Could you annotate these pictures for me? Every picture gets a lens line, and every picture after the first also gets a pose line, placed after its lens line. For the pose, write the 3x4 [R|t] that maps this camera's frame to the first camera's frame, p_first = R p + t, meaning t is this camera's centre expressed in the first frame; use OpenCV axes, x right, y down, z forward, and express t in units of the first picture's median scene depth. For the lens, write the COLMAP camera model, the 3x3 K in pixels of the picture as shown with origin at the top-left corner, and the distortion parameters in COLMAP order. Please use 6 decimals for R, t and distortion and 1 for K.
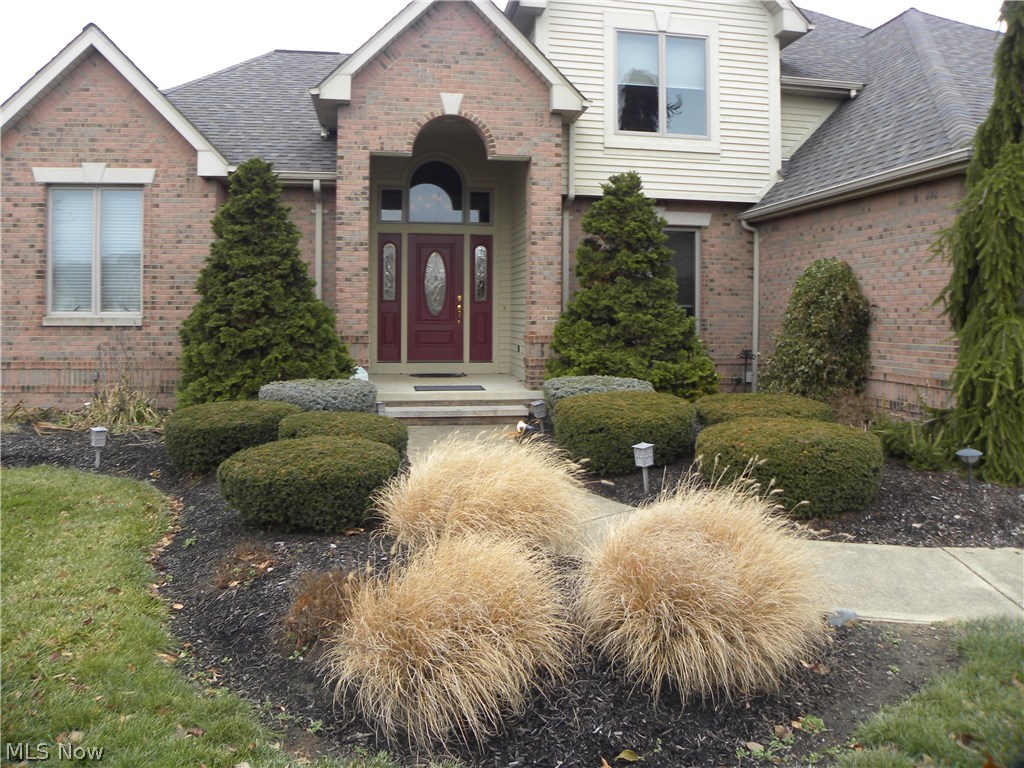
lens RADIAL K [[800.7, 0, 490.0], [0, 800.7, 334.5], [0, 0, 1]] dist [-0.107166, 0.023748]
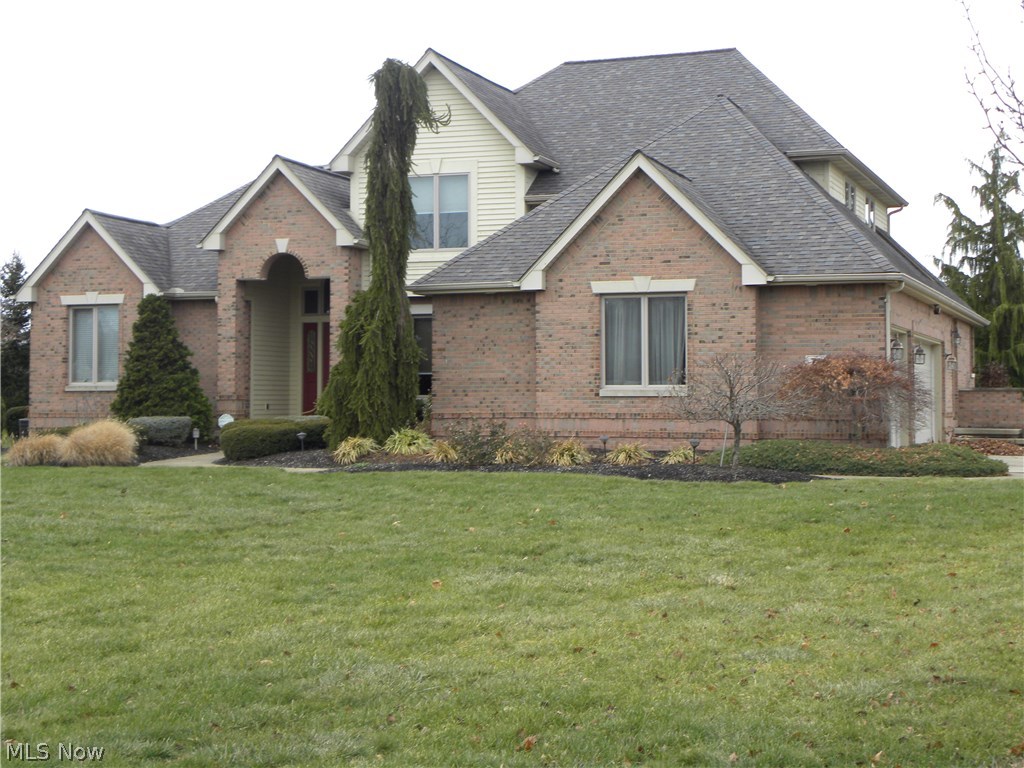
lens RADIAL K [[1702.6, 0, 513.3], [0, 1702.6, 375.6], [0, 0, 1]] dist [0.094239, 0.000000]
pose [[0.886432, -0.015912, -0.462585, 1.925409], [-0.003103, 0.999182, -0.040317, 0.098356], [0.462849, 0.037174, 0.885658, -1.767416]]
